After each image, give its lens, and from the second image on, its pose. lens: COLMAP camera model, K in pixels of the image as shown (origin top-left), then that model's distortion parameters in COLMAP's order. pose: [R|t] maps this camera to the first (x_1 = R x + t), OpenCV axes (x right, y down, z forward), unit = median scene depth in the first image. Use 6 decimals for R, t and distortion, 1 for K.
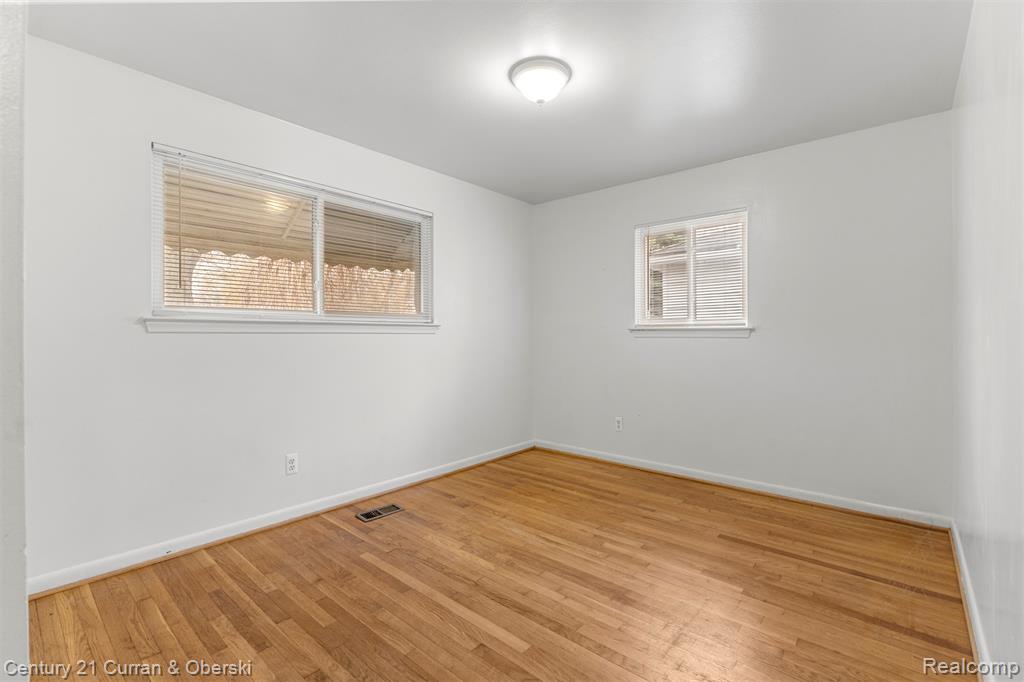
lens RADIAL K [[458.0, 0, 512.4], [0, 458.0, 338.5], [0, 0, 1]] dist [-0.011618, -0.000076]
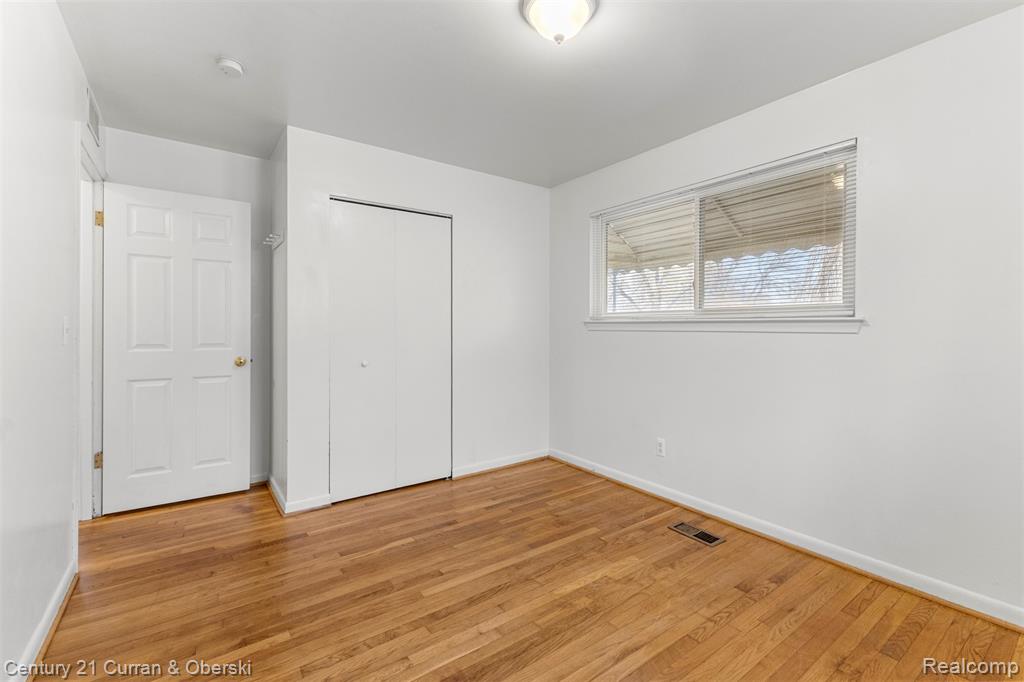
lens RADIAL K [[441.5, 0, 513.1], [0, 441.5, 332.4], [0, 0, 1]] dist [0.005345, 0.000302]
pose [[-0.228317, 0.005762, -0.973570, 0.738721], [-0.015246, 0.999839, 0.009493, -0.015887], [0.973468, 0.017011, -0.228192, 0.990147]]
